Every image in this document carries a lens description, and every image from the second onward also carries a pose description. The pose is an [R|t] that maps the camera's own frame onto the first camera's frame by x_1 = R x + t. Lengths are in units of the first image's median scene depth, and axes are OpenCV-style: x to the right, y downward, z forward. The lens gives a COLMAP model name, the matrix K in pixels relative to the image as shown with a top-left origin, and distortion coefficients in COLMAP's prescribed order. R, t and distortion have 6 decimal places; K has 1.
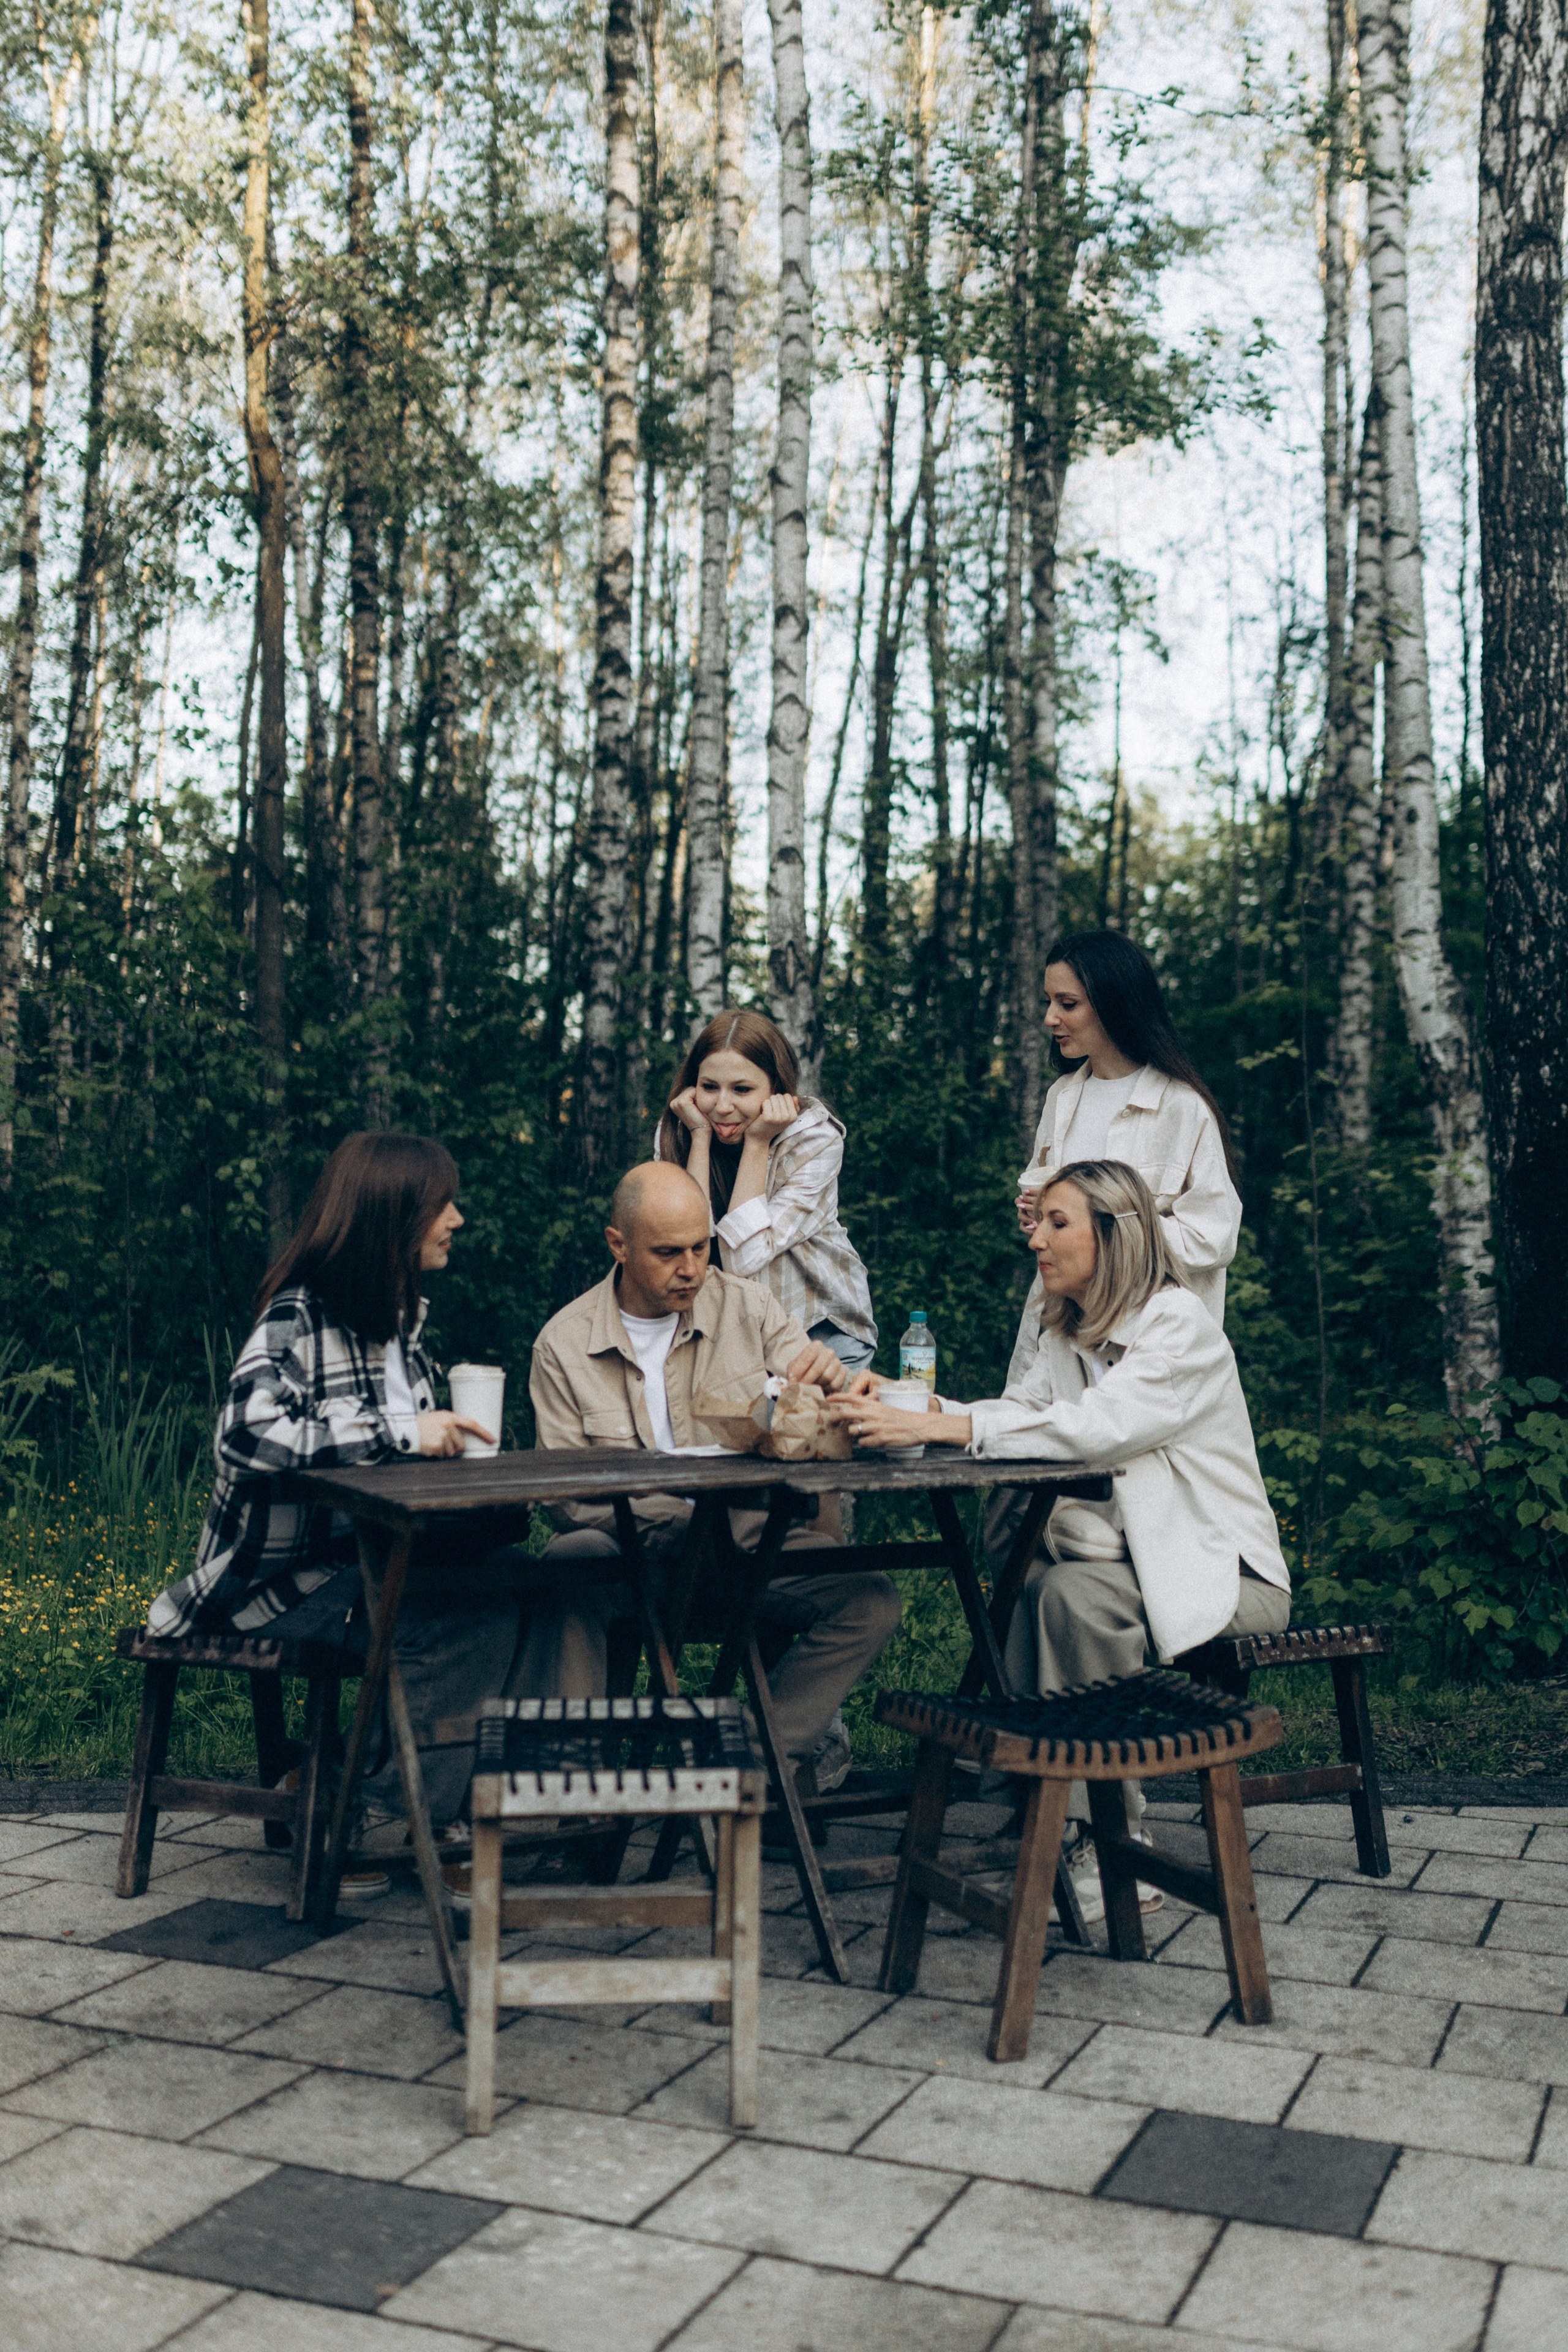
lens RADIAL K [[2277.1, 0, 776.9], [0, 2277.1, 1144.9], [0, 0, 1]] dist [-0.004245, 0.010806]
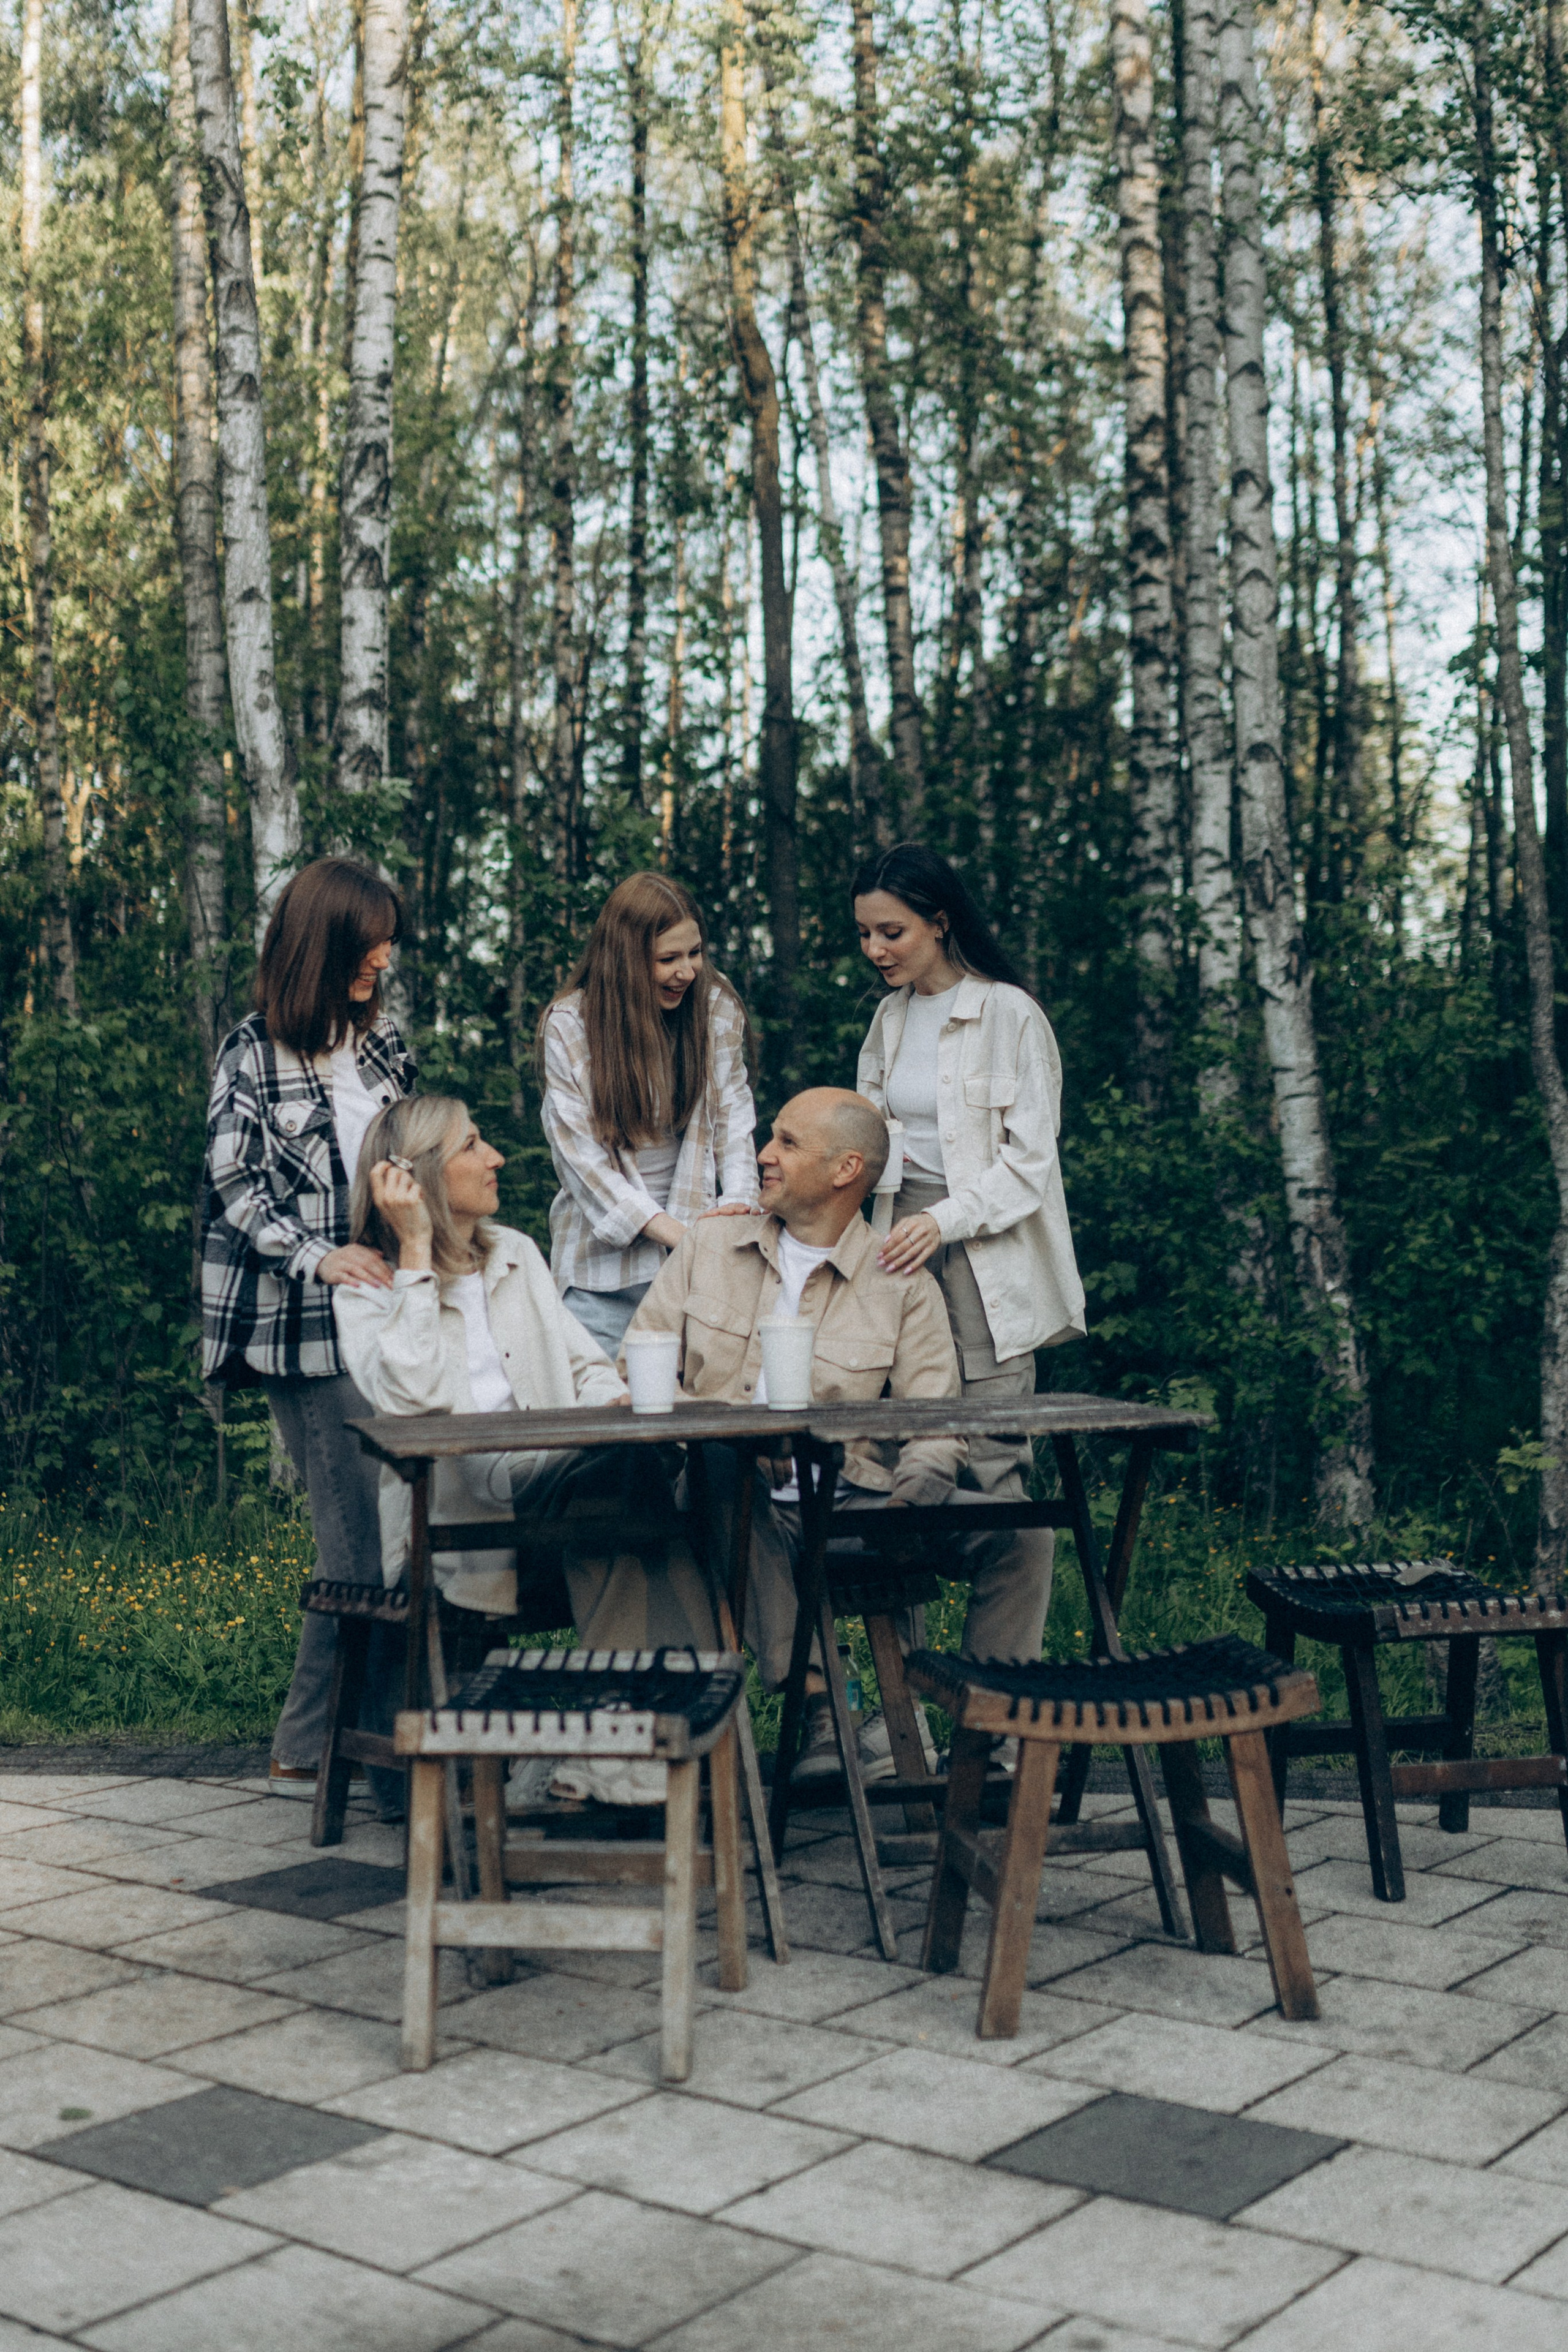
lens RADIAL K [[2594.1, 0, 731.3], [0, 2594.1, 1036.1], [0, 0, 1]] dist [-0.008786, 0.013266]
pose [[0.963846, -0.046044, -0.262450, 0.295030], [0.039753, 0.998782, -0.029233, 0.014390], [0.263476, 0.017743, 0.964503, -0.071376]]
